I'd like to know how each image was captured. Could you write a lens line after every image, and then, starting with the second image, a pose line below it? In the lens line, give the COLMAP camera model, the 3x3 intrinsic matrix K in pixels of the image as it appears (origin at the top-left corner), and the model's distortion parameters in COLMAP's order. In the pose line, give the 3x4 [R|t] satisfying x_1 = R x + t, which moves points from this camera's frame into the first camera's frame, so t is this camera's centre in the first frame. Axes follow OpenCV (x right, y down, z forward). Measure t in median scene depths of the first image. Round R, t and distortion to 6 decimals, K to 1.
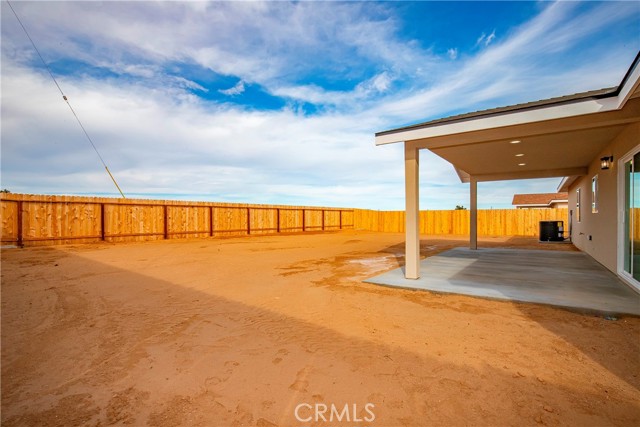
lens RADIAL K [[319.3, 0, 320.0], [0, 319.3, 213.5], [0, 0, 1]] dist [-0.003417, -0.000318]
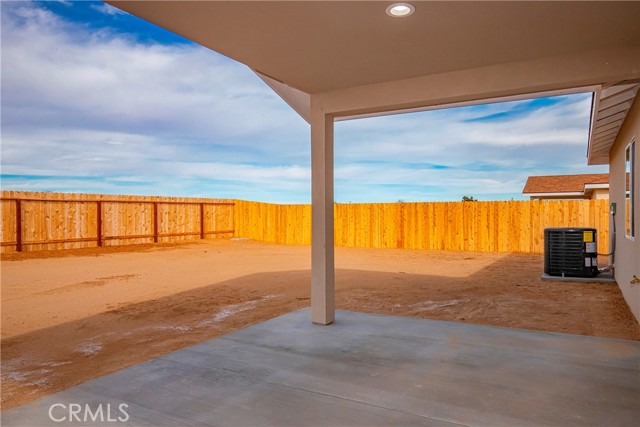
lens RADIAL K [[479.1, 0, 320.0], [0, 479.1, 213.5], [0, 0, 1]] dist [0.060295, -0.000772]
pose [[0.993558, -0.001274, 0.113317, 0.173046], [-0.000125, 0.999924, 0.012340, -0.002924], [-0.113325, -0.012274, 0.993482, 0.211002]]
